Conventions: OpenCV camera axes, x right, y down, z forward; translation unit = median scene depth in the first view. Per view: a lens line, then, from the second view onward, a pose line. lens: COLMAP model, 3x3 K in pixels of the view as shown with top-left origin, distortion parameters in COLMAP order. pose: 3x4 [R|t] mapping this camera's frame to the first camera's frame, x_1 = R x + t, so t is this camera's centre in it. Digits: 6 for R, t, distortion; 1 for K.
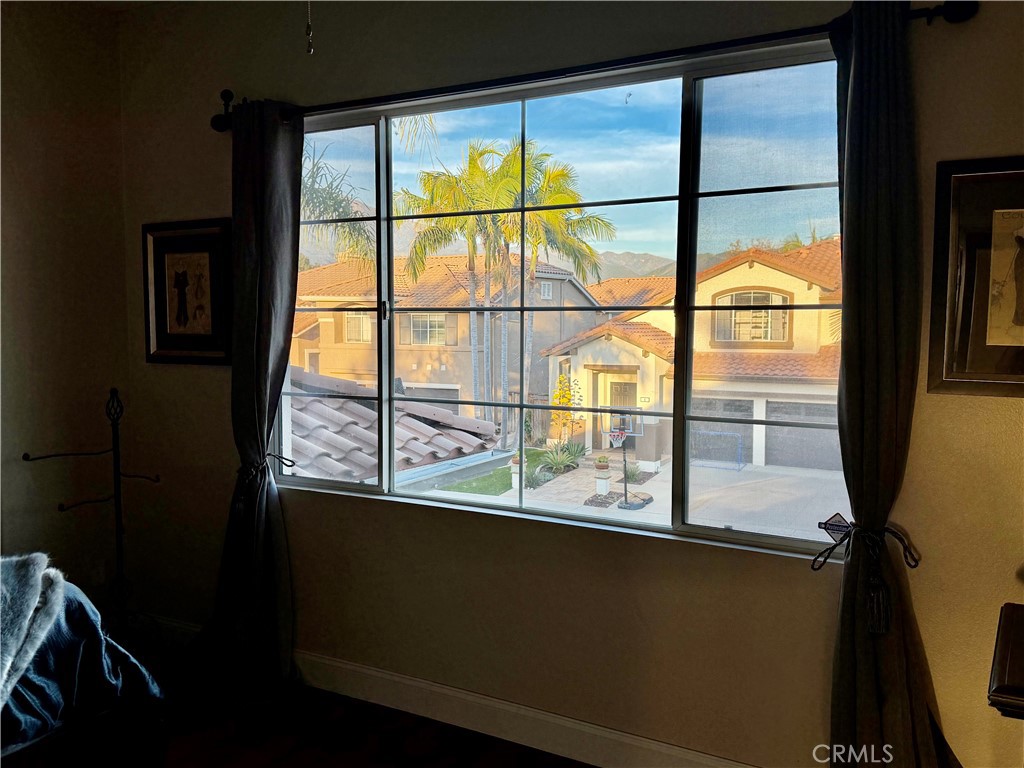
lens RADIAL K [[873.5, 0, 512.0], [0, 873.5, 384.0], [0, 0, 1]] dist [0.049943, -0.006519]
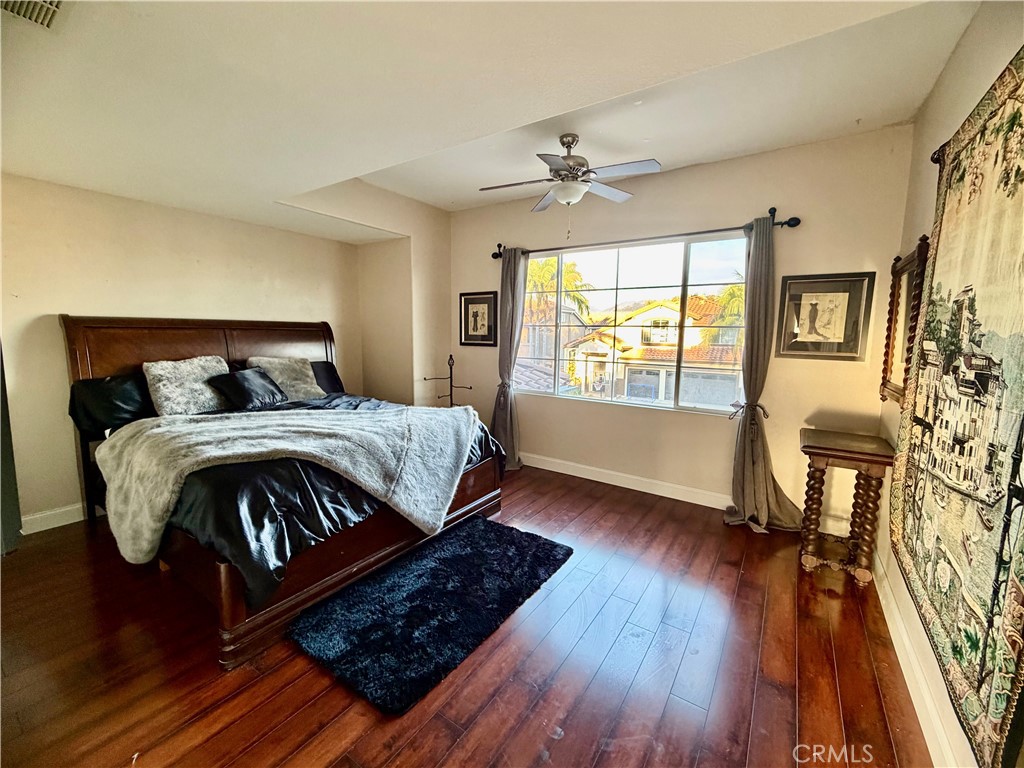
lens RADIAL K [[407.6, 0, 512.0], [0, 407.6, 384.0], [0, 0, 1]] dist [-0.001076, -0.000207]
pose [[0.997827, 0.019340, -0.062992, -0.188370], [-0.015864, 0.998348, 0.055226, 0.022444], [0.063956, -0.054106, 0.996485, -0.237600]]
